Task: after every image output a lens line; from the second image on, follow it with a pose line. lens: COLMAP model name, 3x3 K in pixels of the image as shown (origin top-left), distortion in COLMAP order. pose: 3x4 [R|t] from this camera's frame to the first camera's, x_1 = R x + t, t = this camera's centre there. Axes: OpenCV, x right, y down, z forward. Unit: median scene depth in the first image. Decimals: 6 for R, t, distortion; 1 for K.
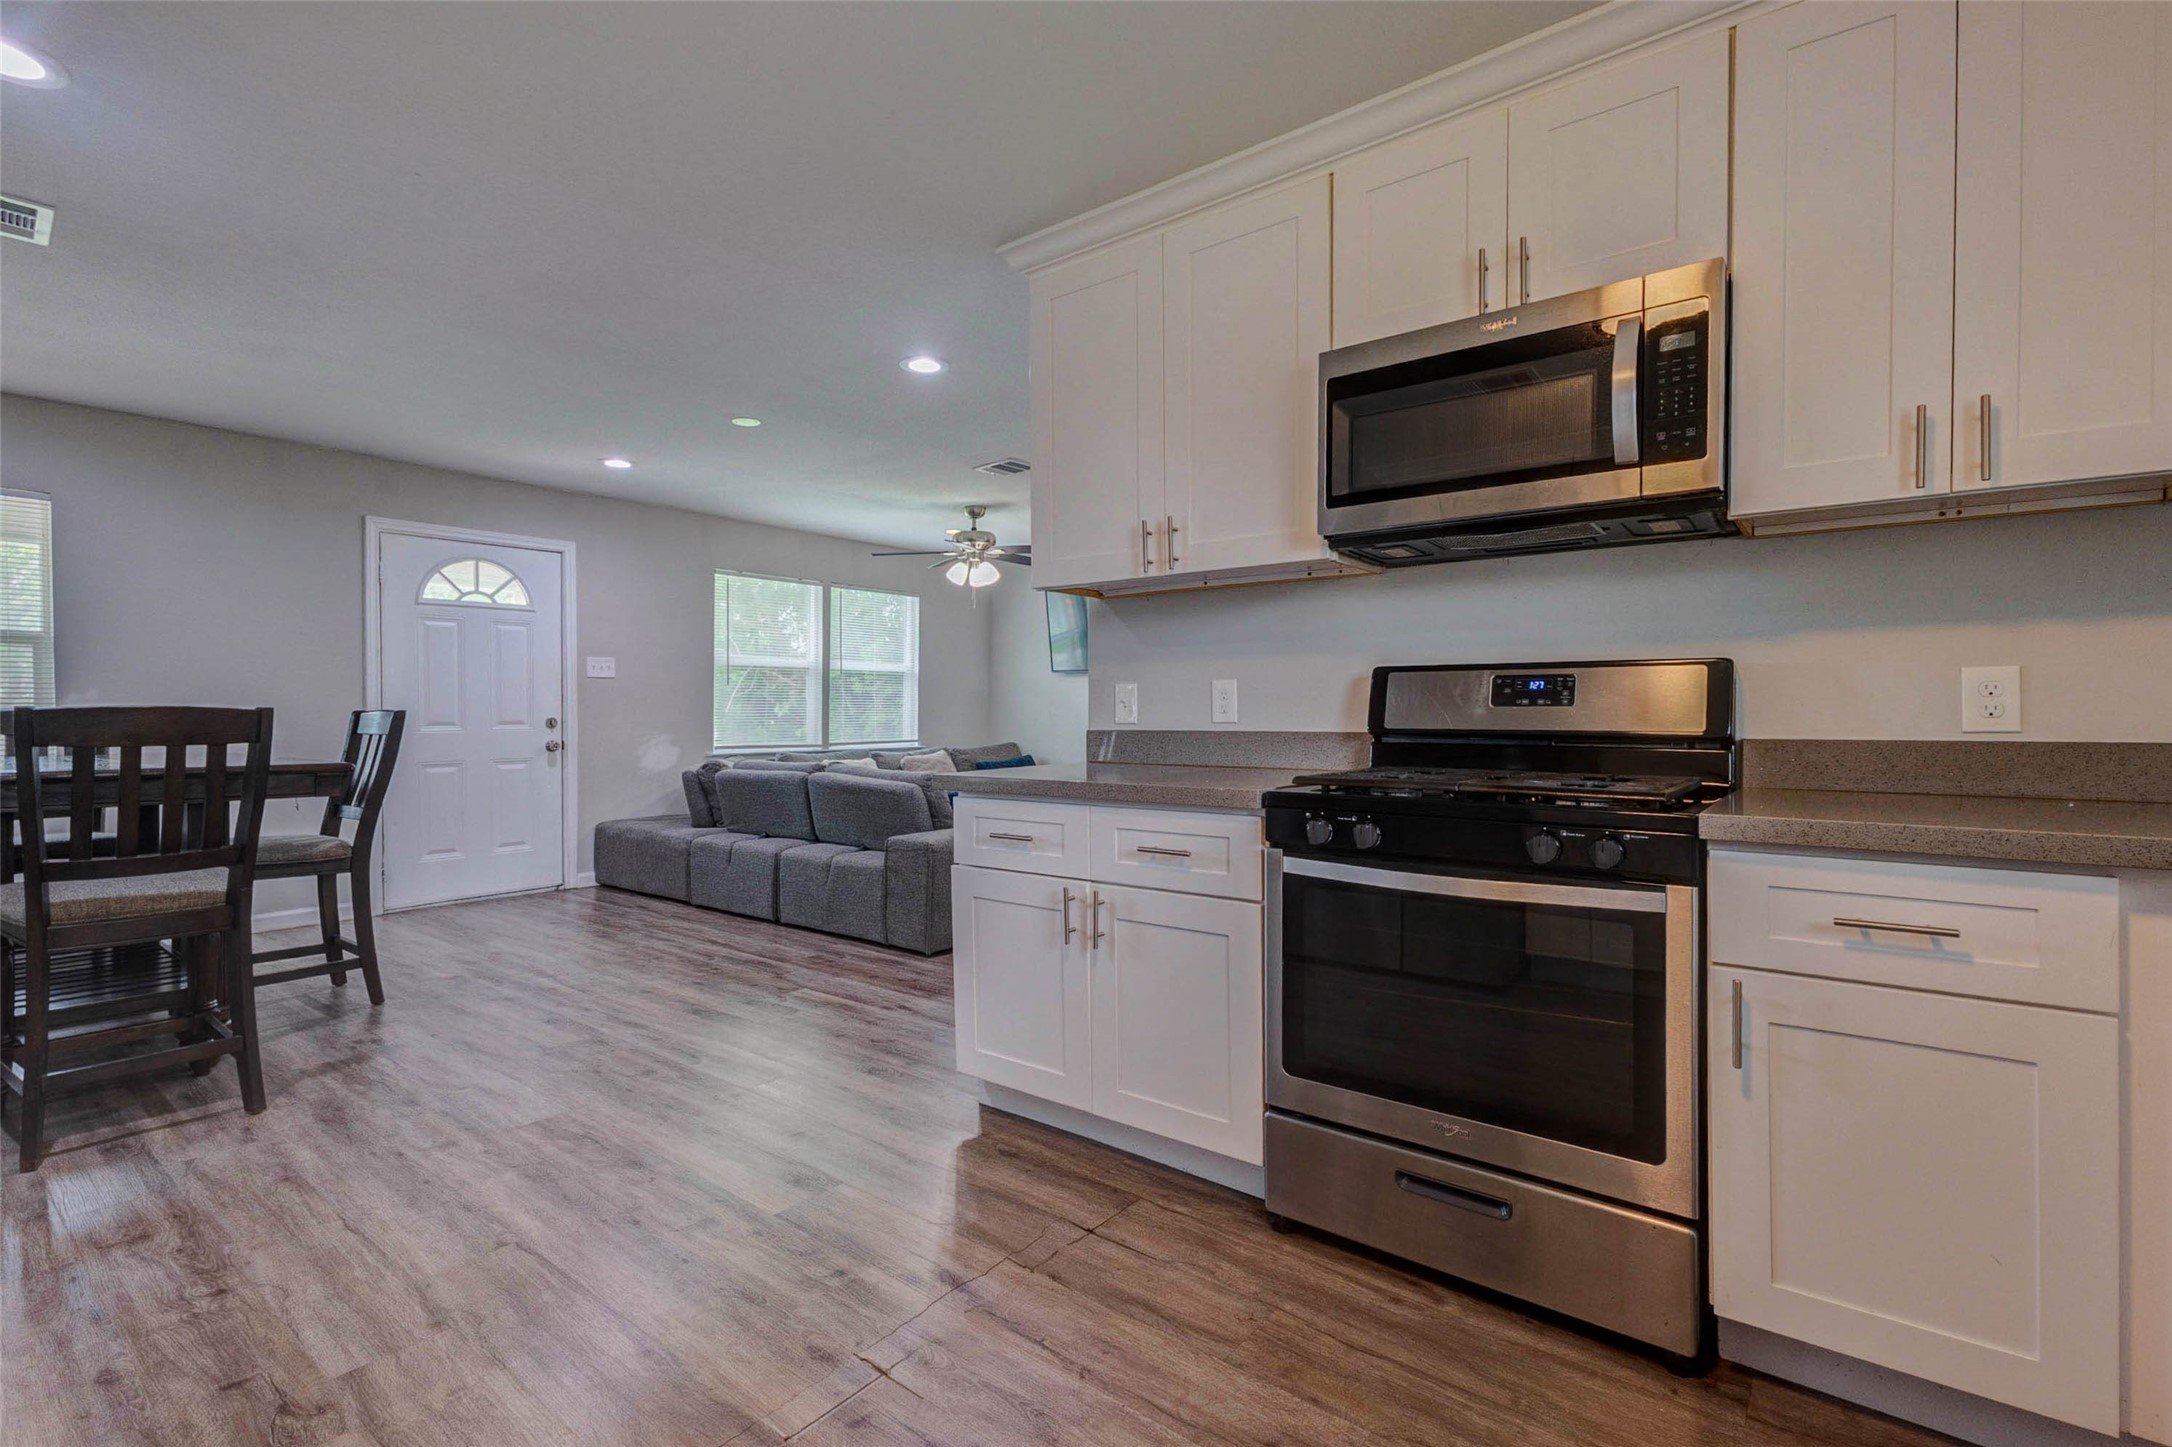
lens RADIAL K [[976.2, 0, 1114.6], [0, 976.2, 716.8], [0, 0, 1]] dist [0.008232, 0.000353]
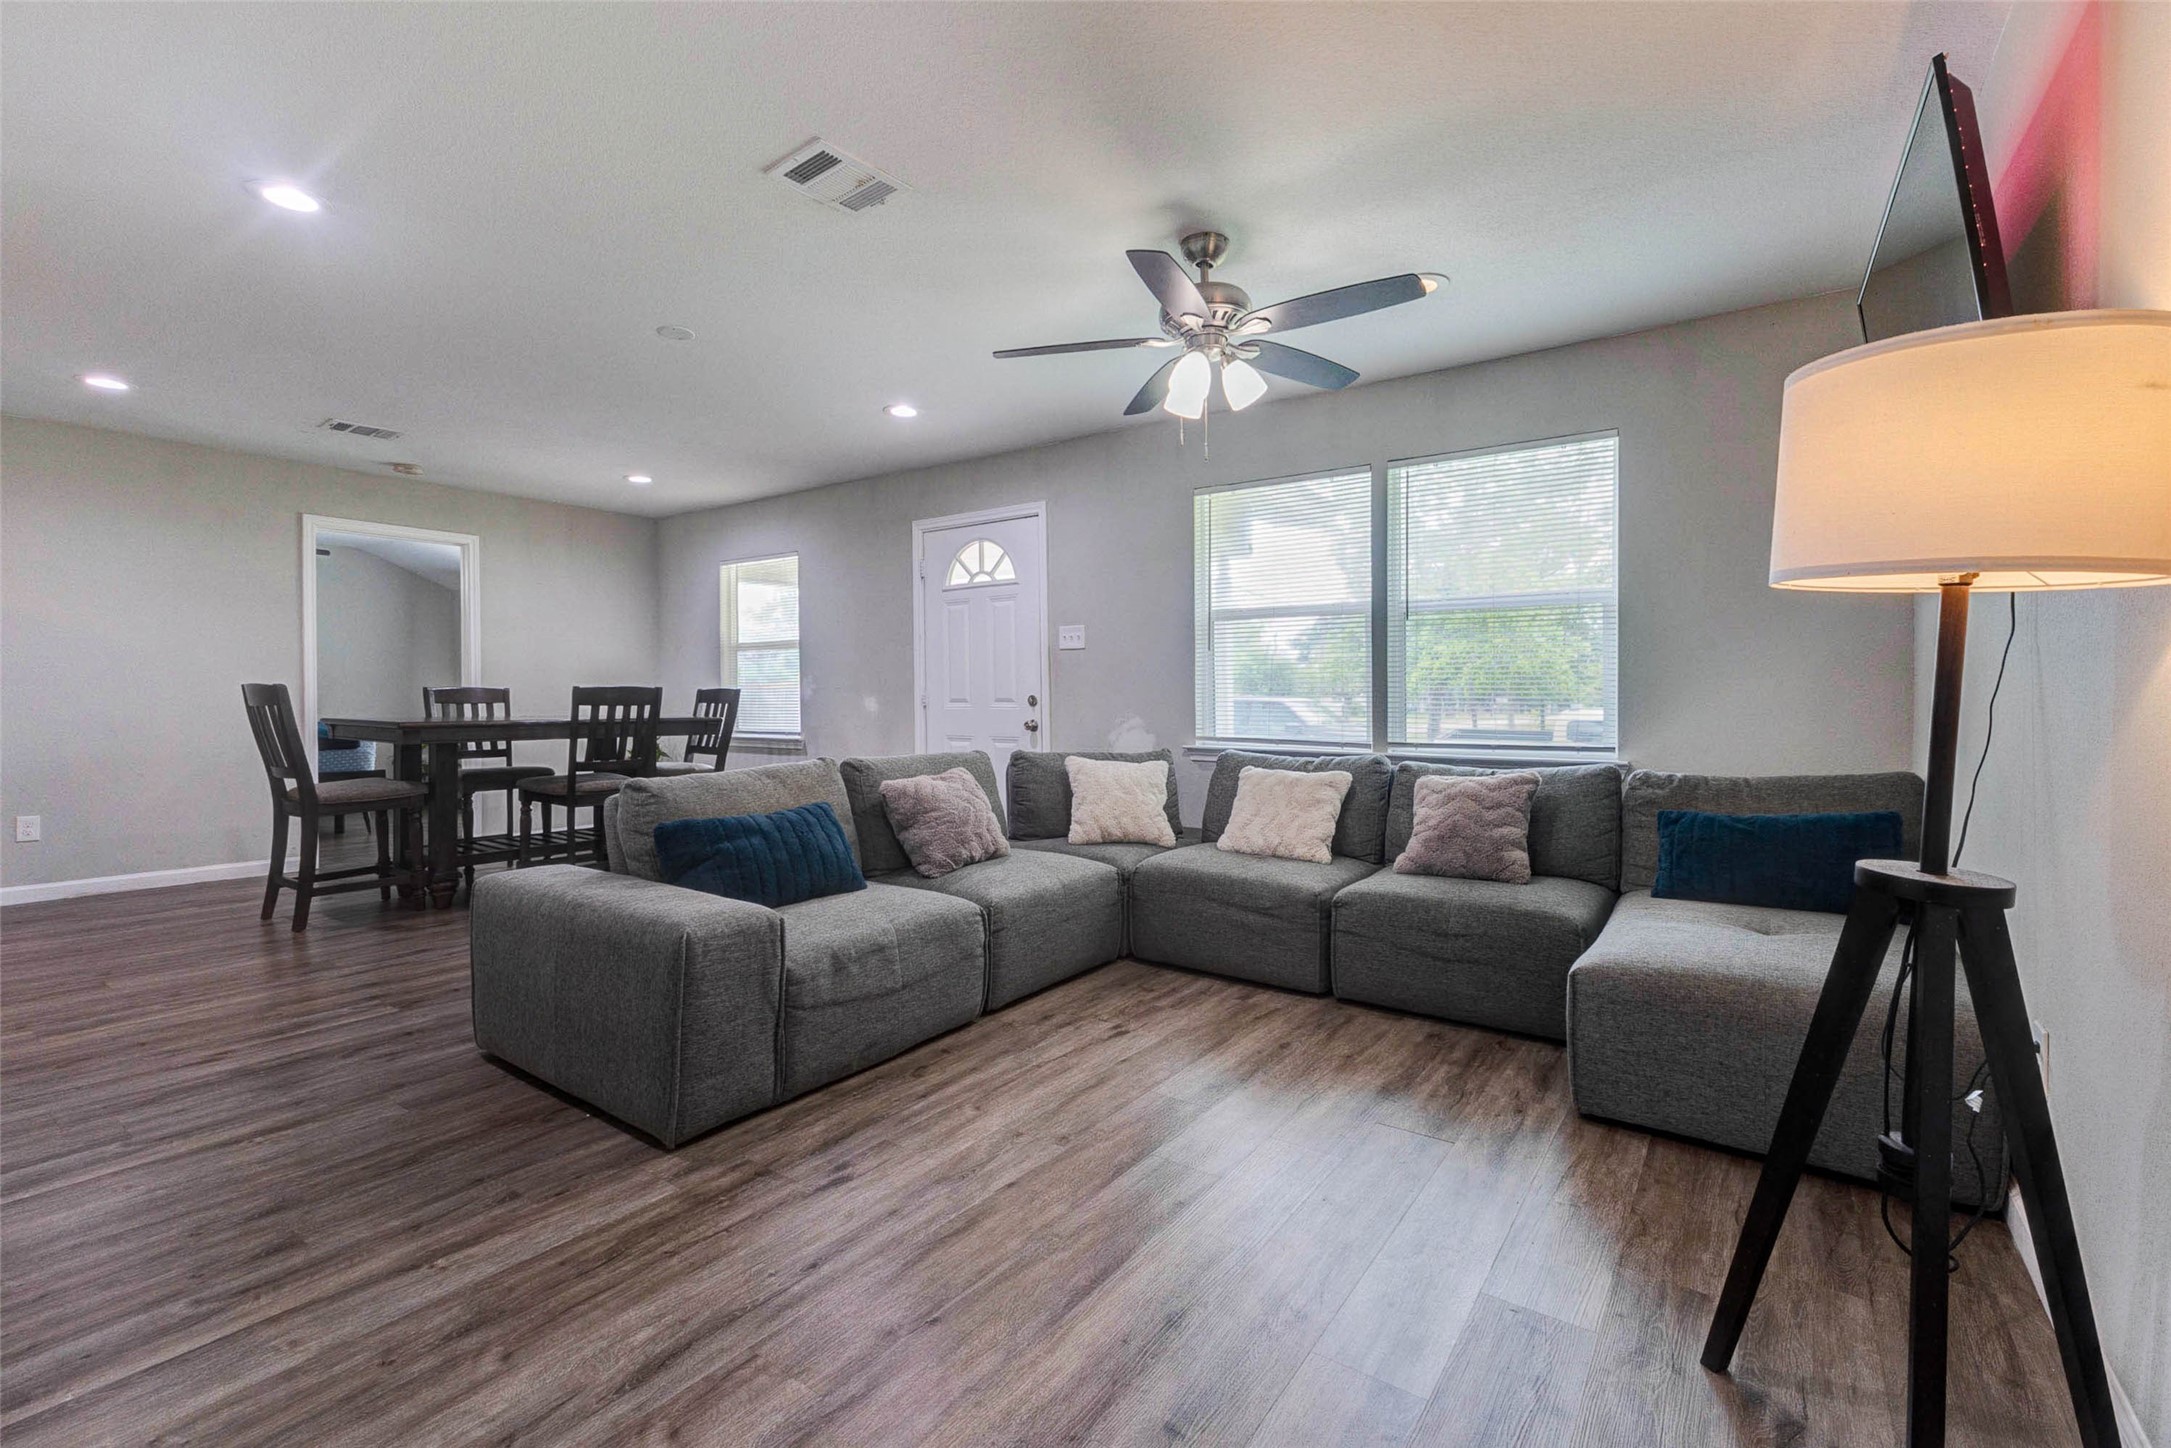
lens RADIAL K [[957.8, 0, 1123.8], [0, 957.8, 739.1], [0, 0, 1]] dist [-0.002627, -0.000315]
pose [[0.040237, 0.046758, -0.998096, 0.428935], [-0.004383, 0.998903, 0.046620, 0.000298], [0.999181, 0.002499, 0.040397, 1.293365]]
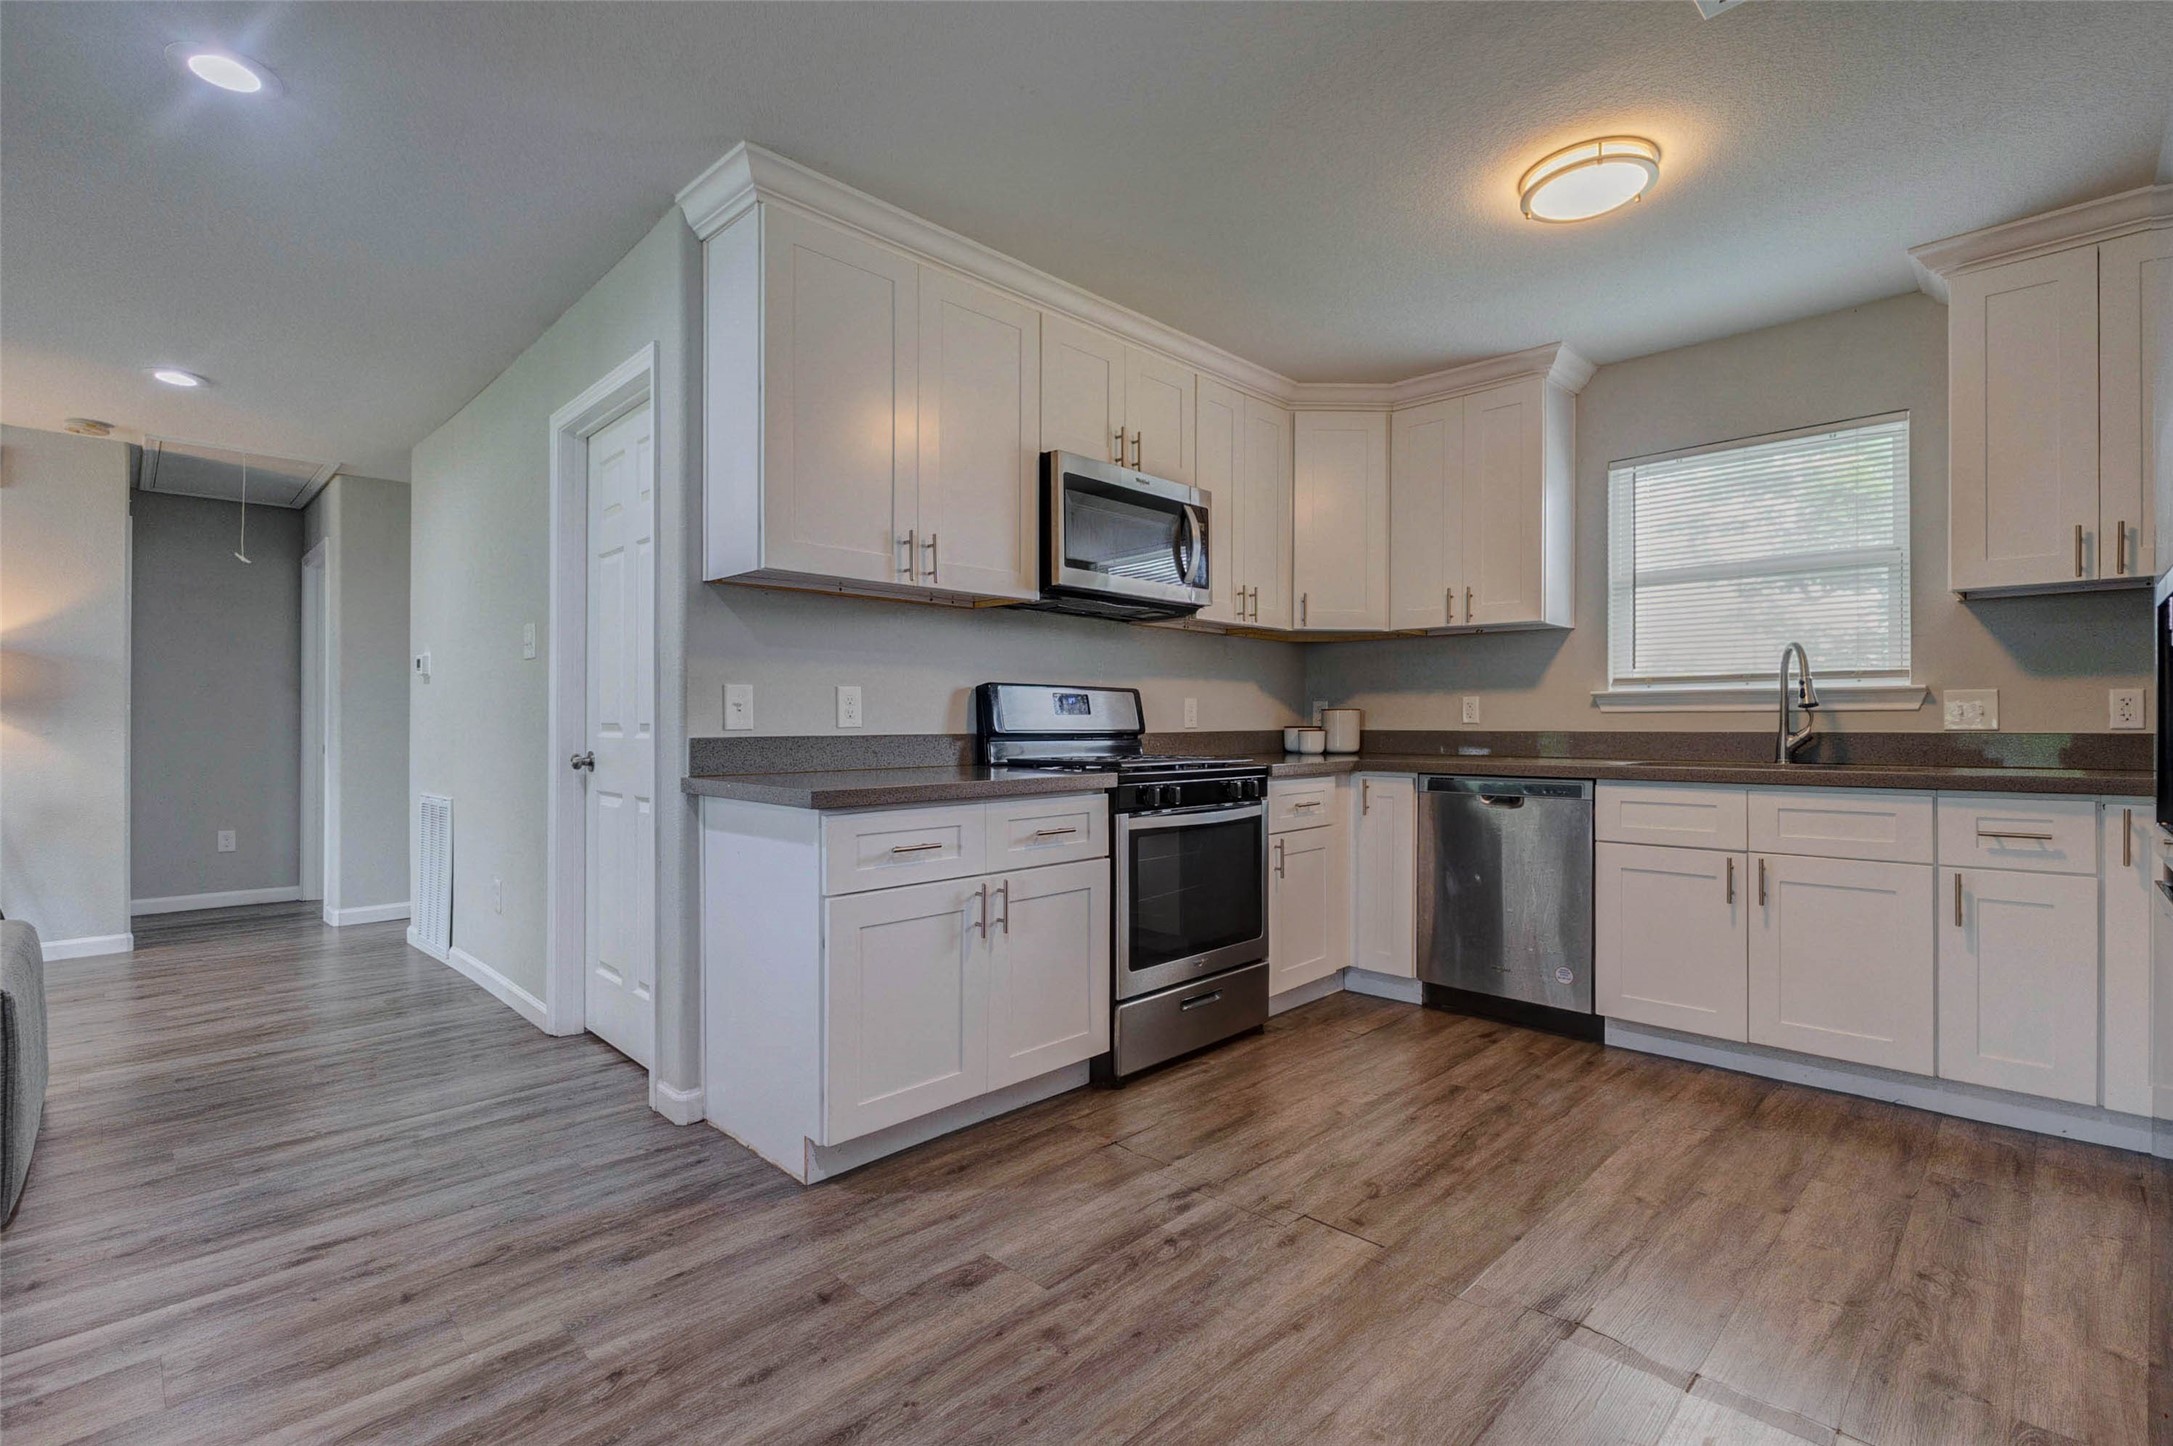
lens RADIAL K [[977.7, 0, 1080.1], [0, 977.7, 724.7], [0, 0, 1]] dist [-0.009109, 0.000216]
pose [[0.141143, 0.002157, 0.989987, -0.534080], [0.008666, 0.999957, -0.003415, 0.005214], [-0.989951, 0.009062, 0.141118, 0.376634]]
